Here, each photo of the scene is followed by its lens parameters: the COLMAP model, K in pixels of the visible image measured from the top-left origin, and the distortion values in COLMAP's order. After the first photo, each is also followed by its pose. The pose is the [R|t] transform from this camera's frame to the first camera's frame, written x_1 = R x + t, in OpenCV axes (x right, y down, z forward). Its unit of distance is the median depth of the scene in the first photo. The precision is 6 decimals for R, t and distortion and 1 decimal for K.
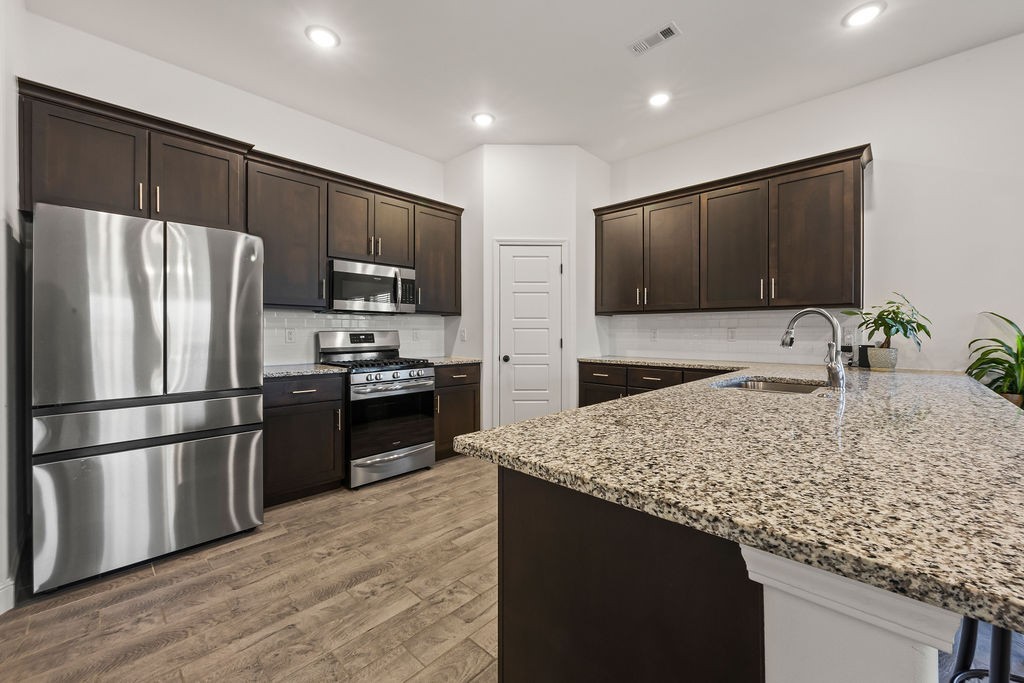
lens RADIAL K [[408.3, 0, 506.7], [0, 408.3, 334.4], [0, 0, 1]] dist [-0.009752, 0.000133]
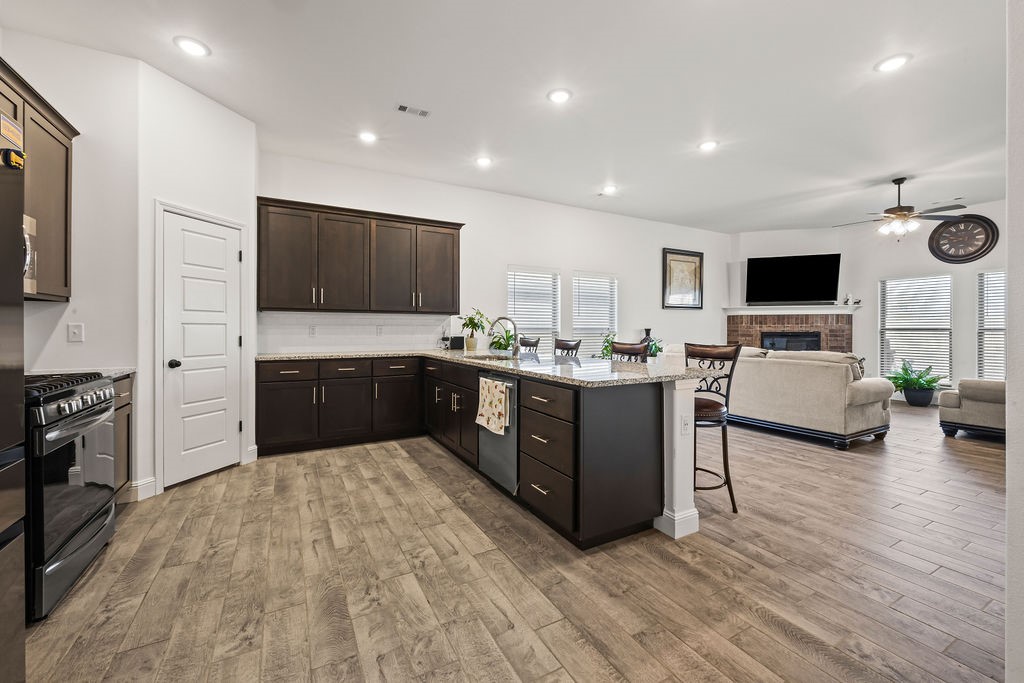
lens RADIAL K [[410.3, 0, 507.7], [0, 410.3, 330.8], [0, 0, 1]] dist [-0.005595, 0.001019]
pose [[0.304084, -0.003542, 0.952639, -0.607171], [0.003794, 0.999990, 0.002507, -0.001302], [-0.952638, 0.002852, 0.304094, 0.212542]]
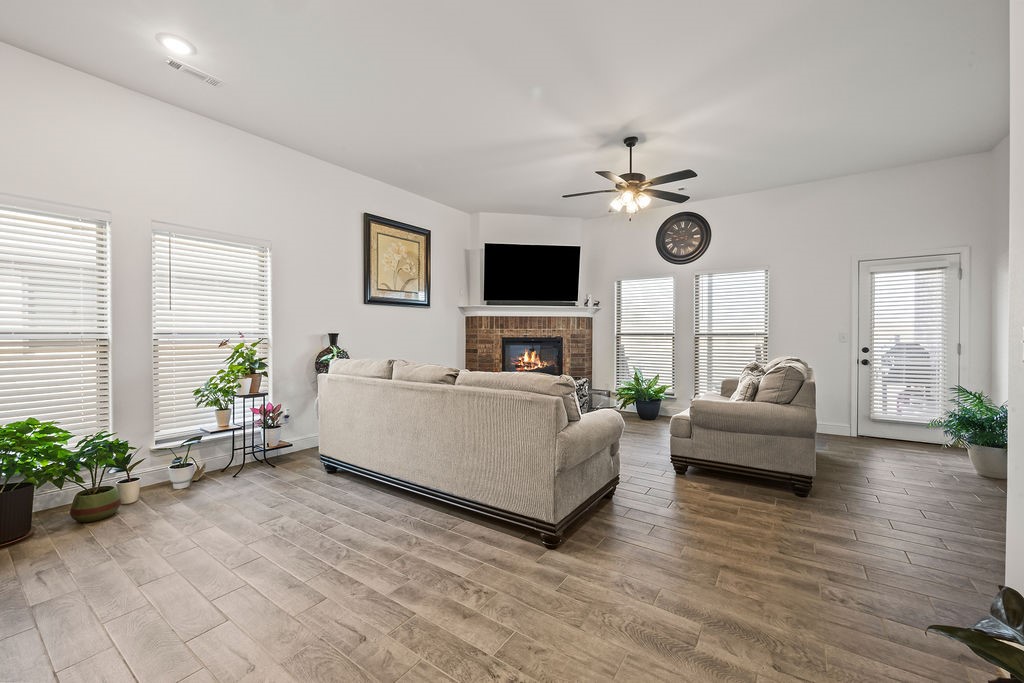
lens RADIAL K [[410.3, 0, 509.3], [0, 410.3, 338.4], [0, 0, 1]] dist [-0.005595, 0.001019]
pose [[-0.159078, -0.010527, 0.987210, 0.134865], [0.004289, 0.999926, 0.011353, -0.001106], [-0.987257, 0.006041, -0.159022, -0.160003]]
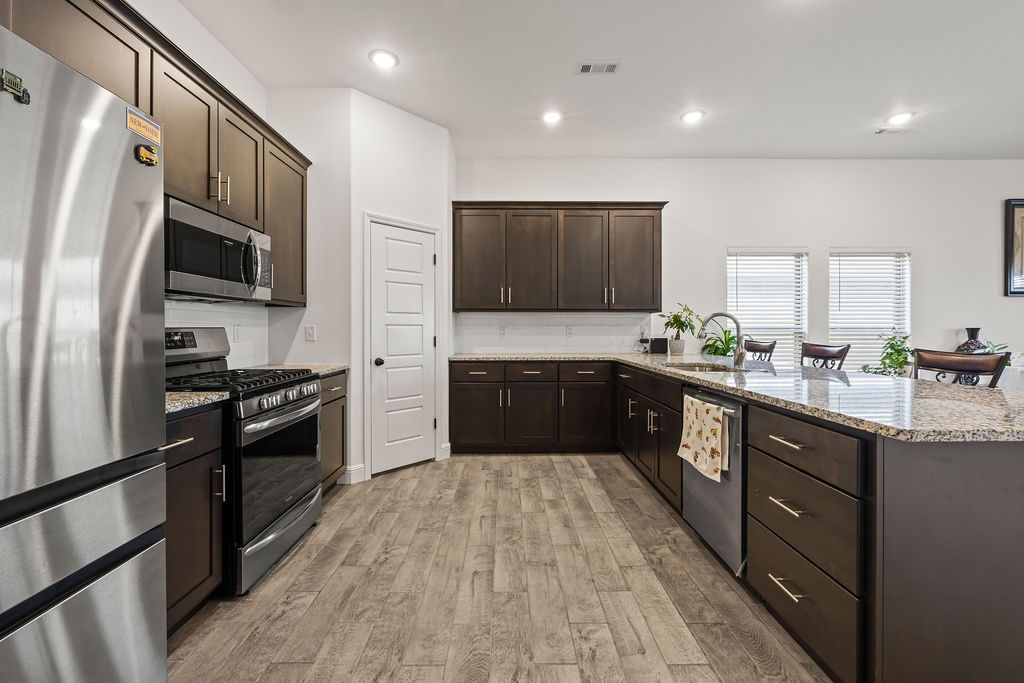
lens RADIAL K [[410.3, 0, 507.8], [0, 410.3, 331.6], [0, 0, 1]] dist [-0.005595, 0.001019]
pose [[0.717994, -0.004737, 0.696033, -0.442573], [0.004803, 0.999987, 0.001851, -0.002037], [-0.696032, 0.002014, 0.718008, 0.264316]]
